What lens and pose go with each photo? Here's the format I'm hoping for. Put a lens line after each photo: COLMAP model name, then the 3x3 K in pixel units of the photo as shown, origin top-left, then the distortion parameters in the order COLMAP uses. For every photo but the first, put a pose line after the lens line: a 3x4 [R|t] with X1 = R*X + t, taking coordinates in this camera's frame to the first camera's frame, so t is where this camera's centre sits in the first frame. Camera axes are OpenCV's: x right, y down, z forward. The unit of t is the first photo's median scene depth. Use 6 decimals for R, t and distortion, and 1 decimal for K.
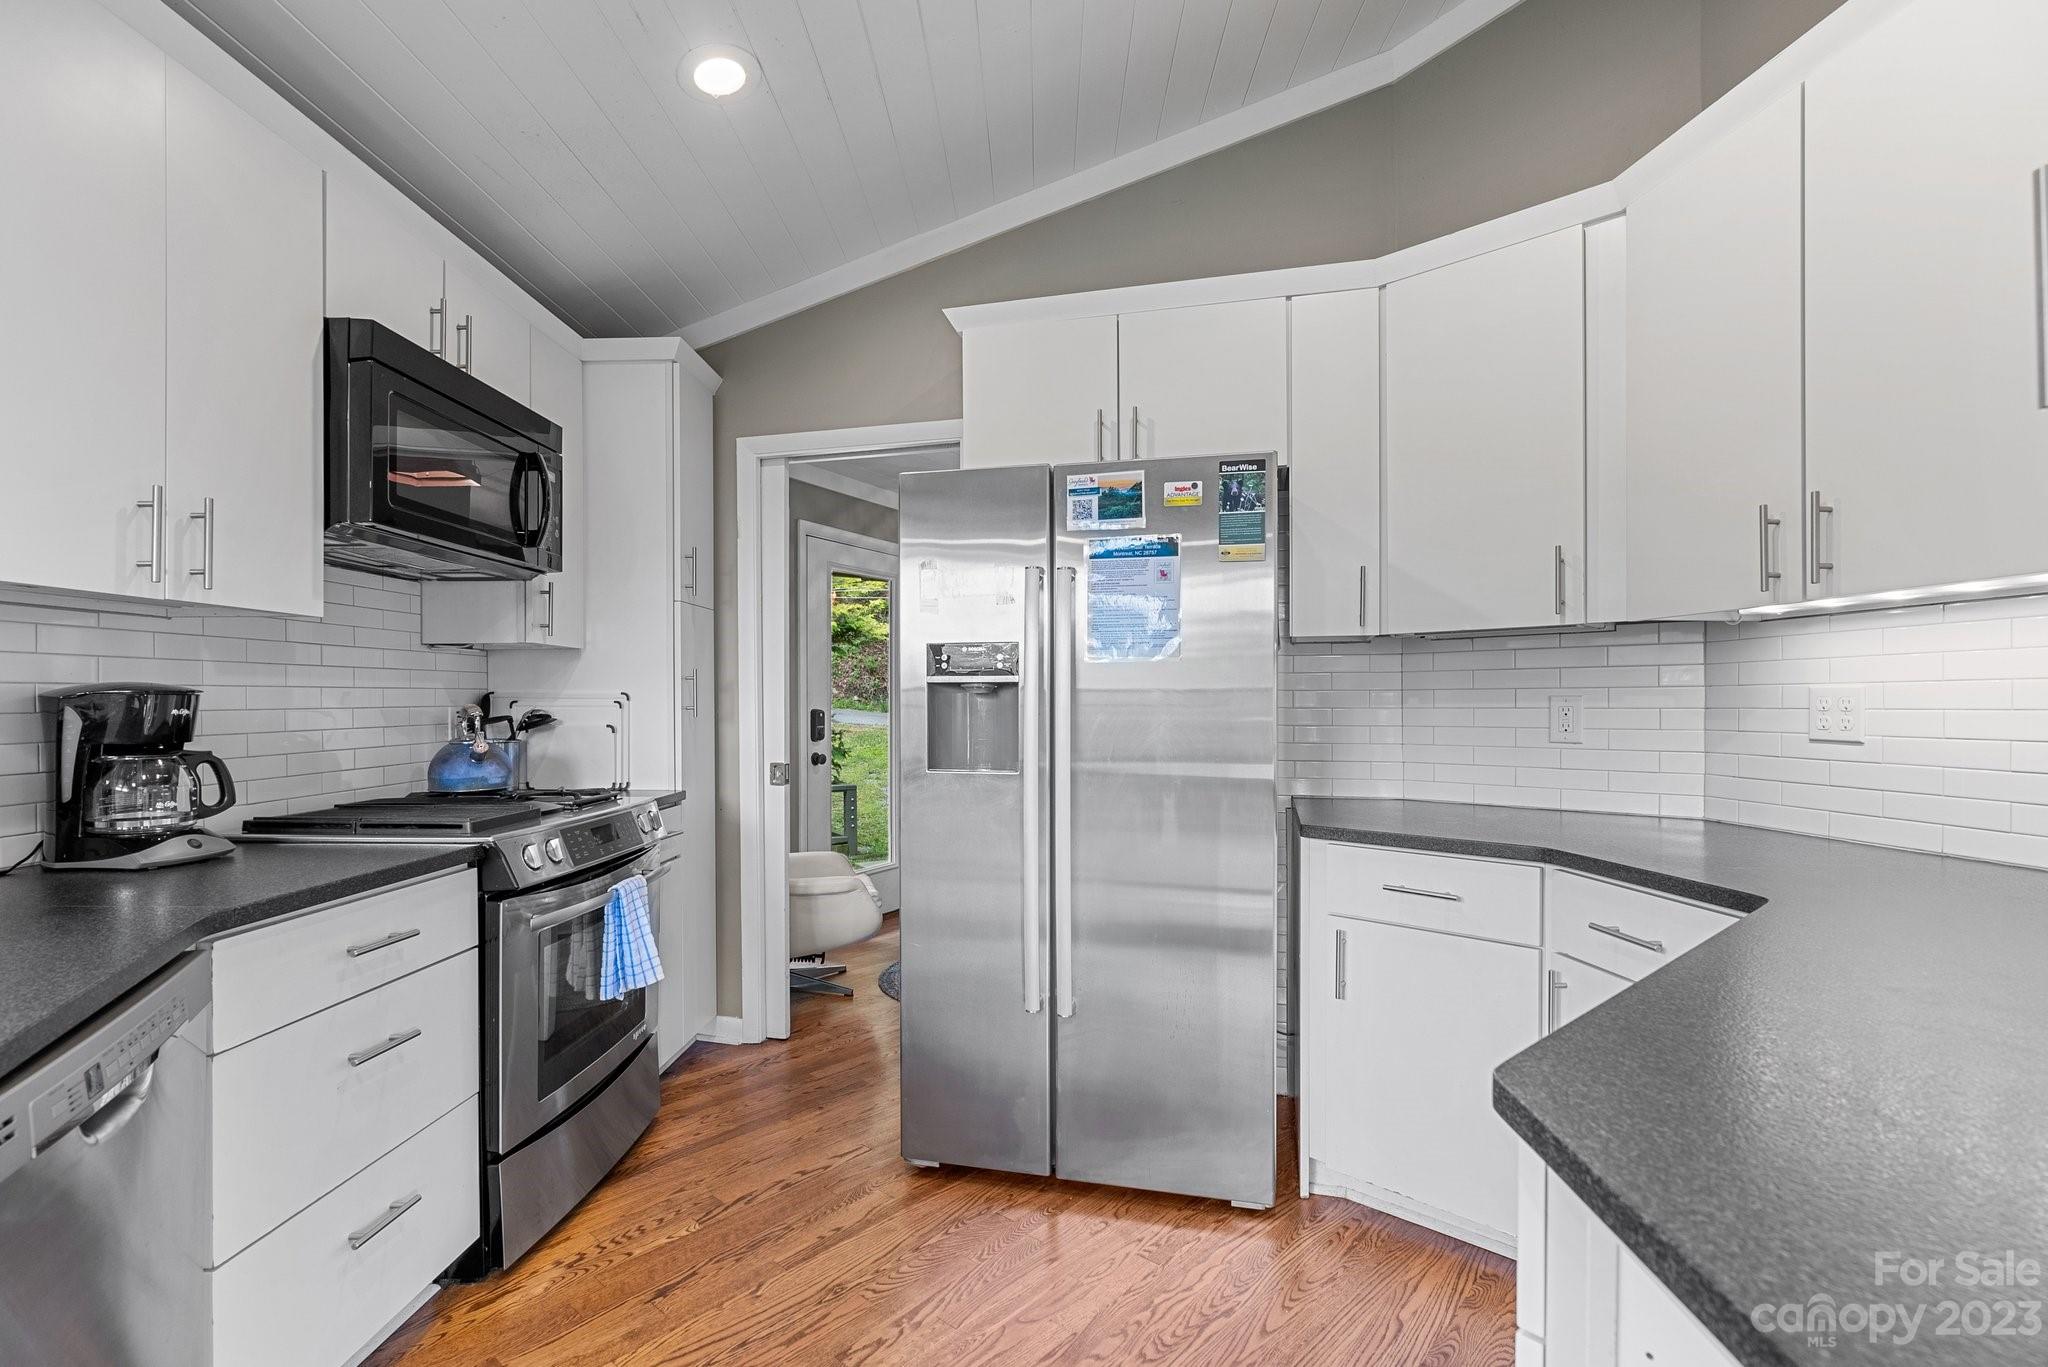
lens RADIAL K [[951.1, 0, 1053.2], [0, 951.1, 708.4], [0, 0, 1]] dist [-0.010510, 0.000924]
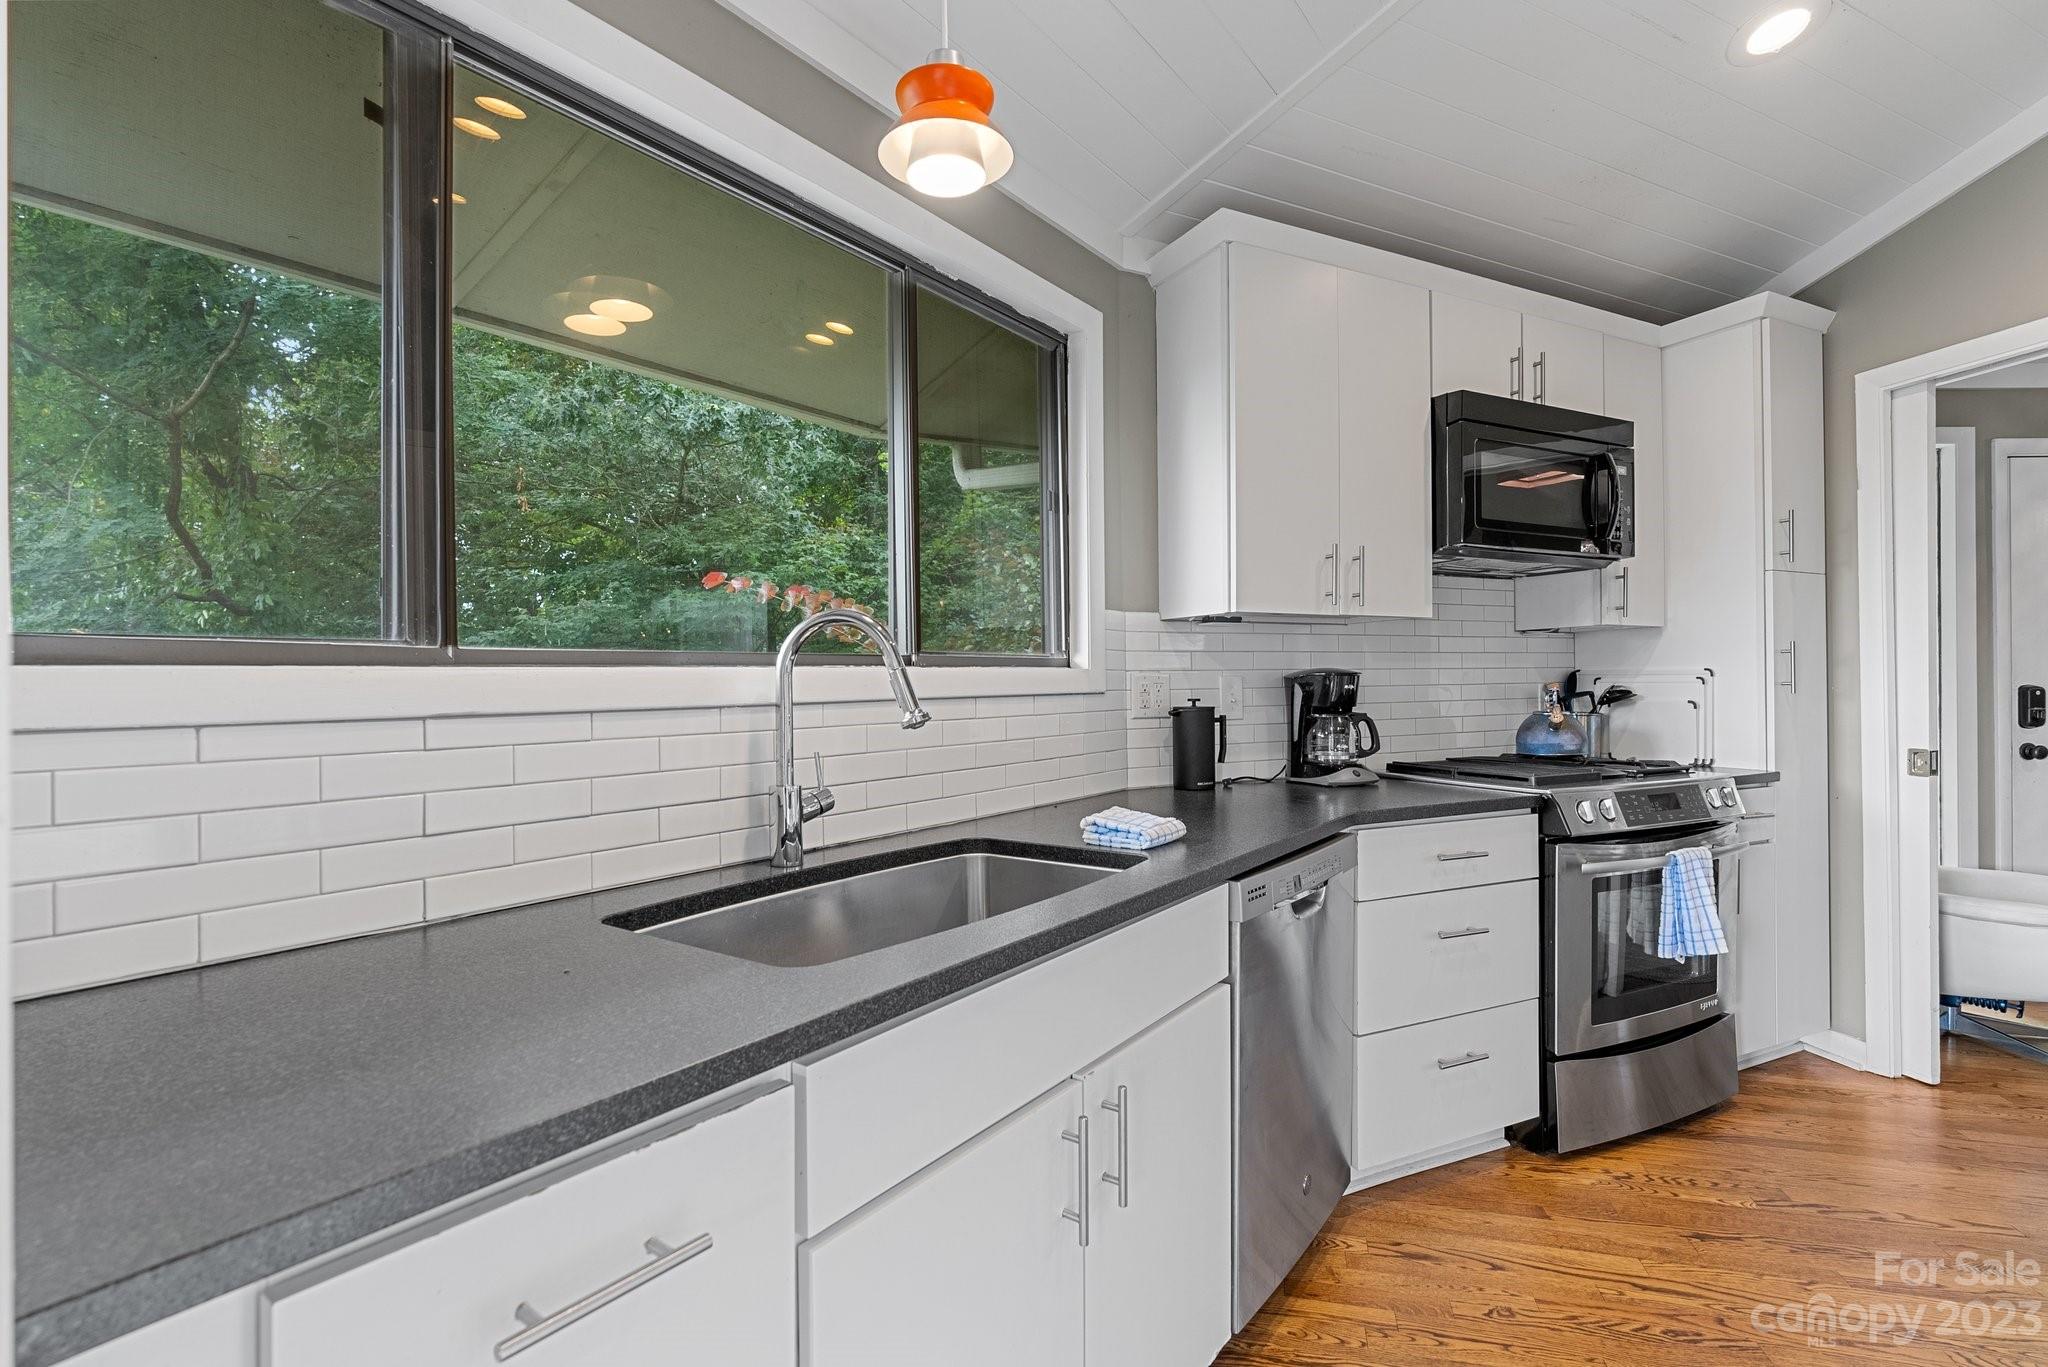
lens RADIAL K [[1001.3, 0, 1031.5], [0, 1001.3, 686.5], [0, 0, 1]] dist [0.001443, 0.000677]
pose [[0.469073, -0.001642, -0.883158, 0.189030], [0.001816, 0.999998, -0.000895, 0.002690], [0.883157, -0.001184, 0.469075, -0.153815]]
